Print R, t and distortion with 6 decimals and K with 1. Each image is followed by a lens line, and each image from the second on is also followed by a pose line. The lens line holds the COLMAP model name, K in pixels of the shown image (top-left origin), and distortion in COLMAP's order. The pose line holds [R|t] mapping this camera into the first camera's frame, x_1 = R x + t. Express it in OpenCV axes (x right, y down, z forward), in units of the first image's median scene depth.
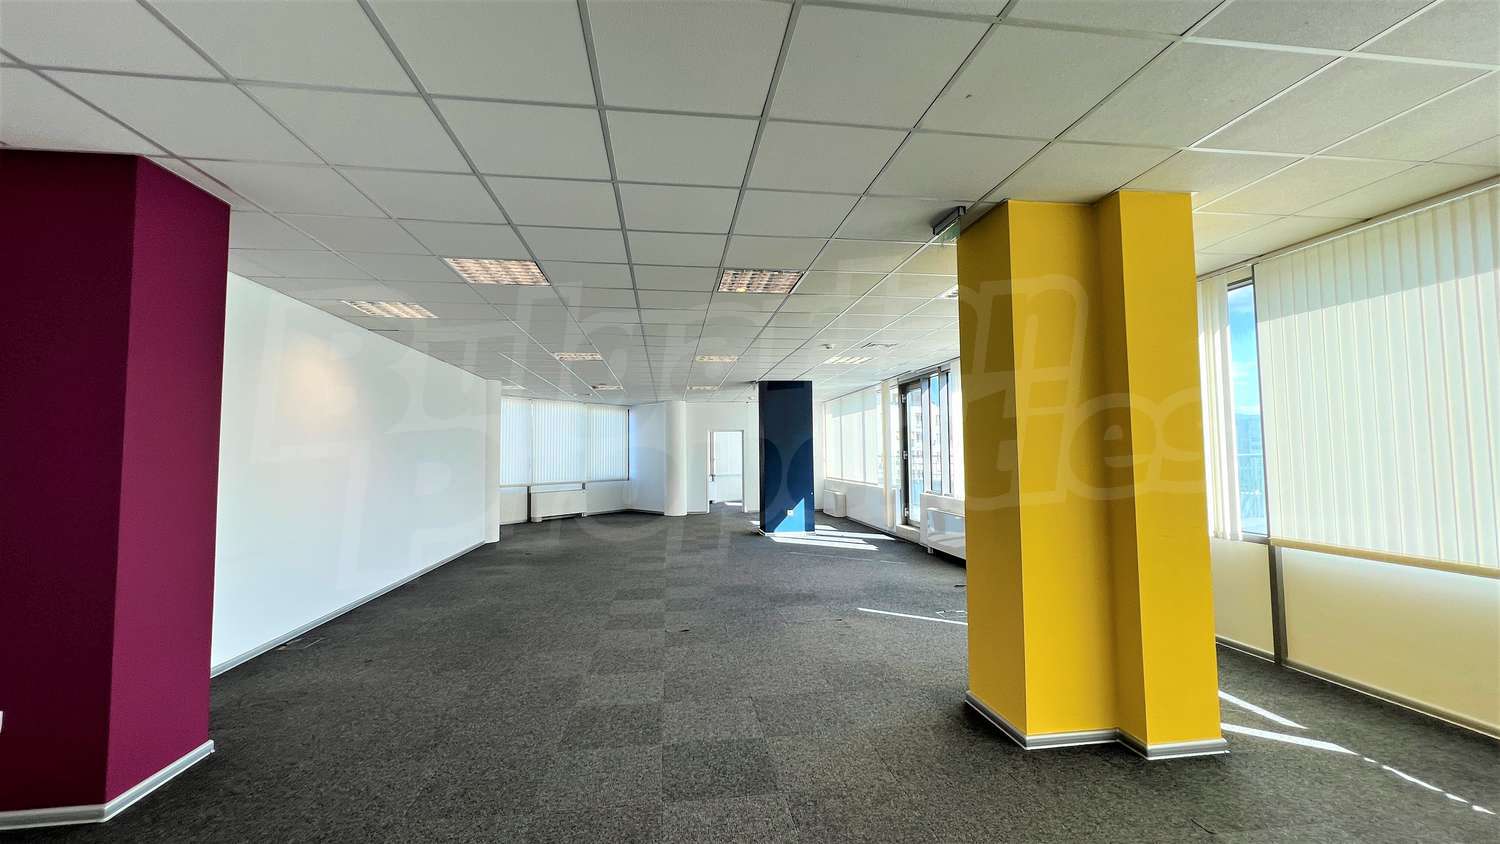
lens RADIAL K [[591.2, 0, 747.6], [0, 591.2, 416.1], [0, 0, 1]] dist [0.000825, -0.000616]
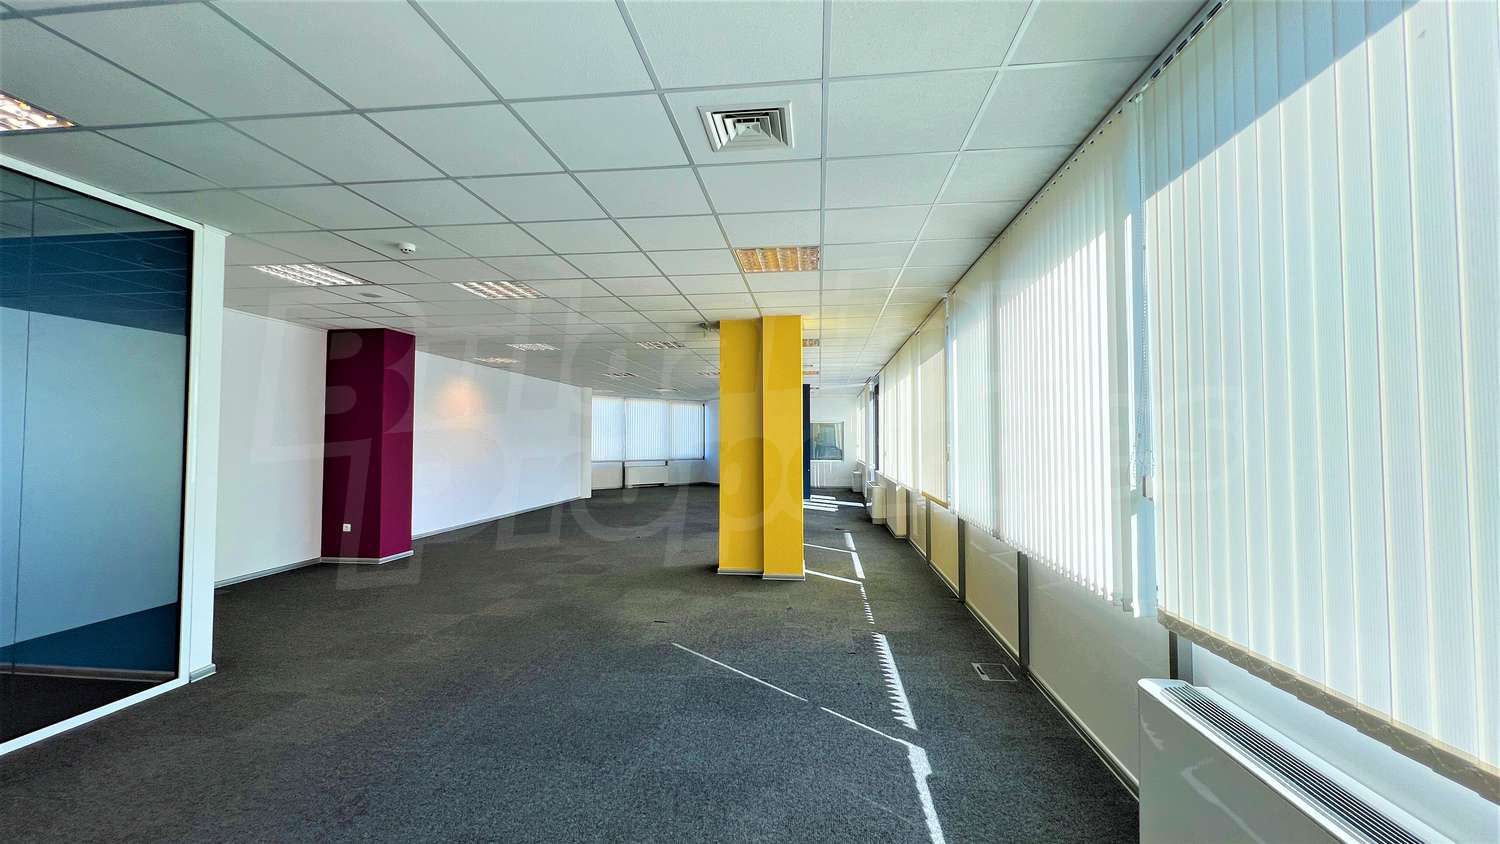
lens RADIAL K [[591.2, 0, 747.6], [0, 591.2, 416.1], [0, 0, 1]] dist [0.000825, -0.000616]
pose [[0.967352, 0.001481, -0.253431, 0.256296], [0.004276, 0.999745, 0.022161, -0.015583], [0.253399, -0.022521, 0.967100, -0.244382]]
